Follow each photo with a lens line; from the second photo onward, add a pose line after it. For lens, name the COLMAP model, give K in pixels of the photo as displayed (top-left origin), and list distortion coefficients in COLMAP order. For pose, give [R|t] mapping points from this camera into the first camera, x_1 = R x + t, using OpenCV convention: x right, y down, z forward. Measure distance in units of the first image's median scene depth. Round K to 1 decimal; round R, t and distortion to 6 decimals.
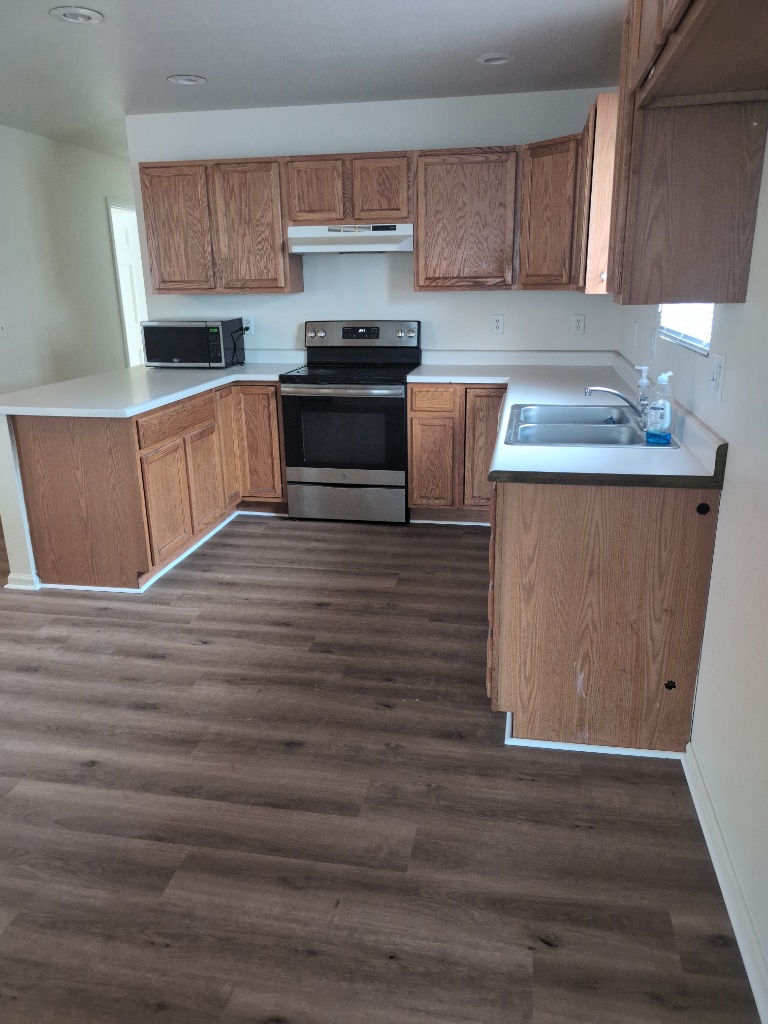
lens RADIAL K [[746.7, 0, 384.0], [0, 746.7, 512.0], [0, 0, 1]] dist [0.004340, 0.001567]
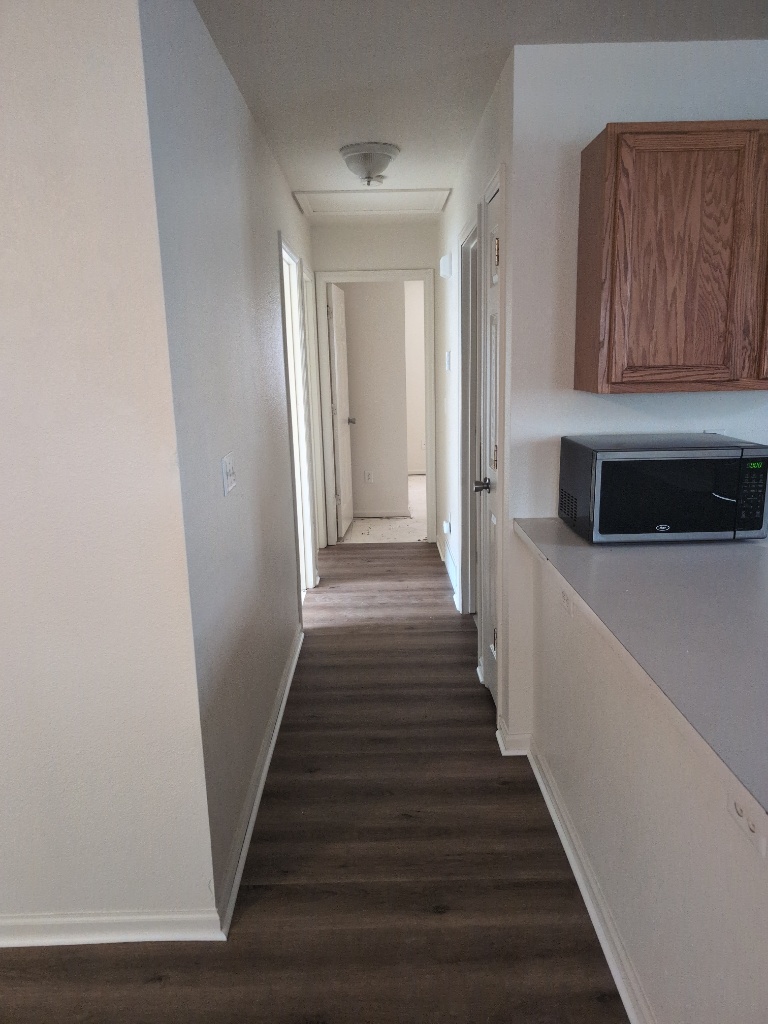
lens RADIAL K [[757.4, 0, 384.0], [0, 757.4, 512.0], [0, 0, 1]] dist [-0.002826, -0.001533]
pose [[0.980044, -0.054437, 0.191183, -0.554281], [0.068138, 0.995502, -0.065832, -0.195980], [-0.186739, 0.077545, 0.979344, 0.563534]]
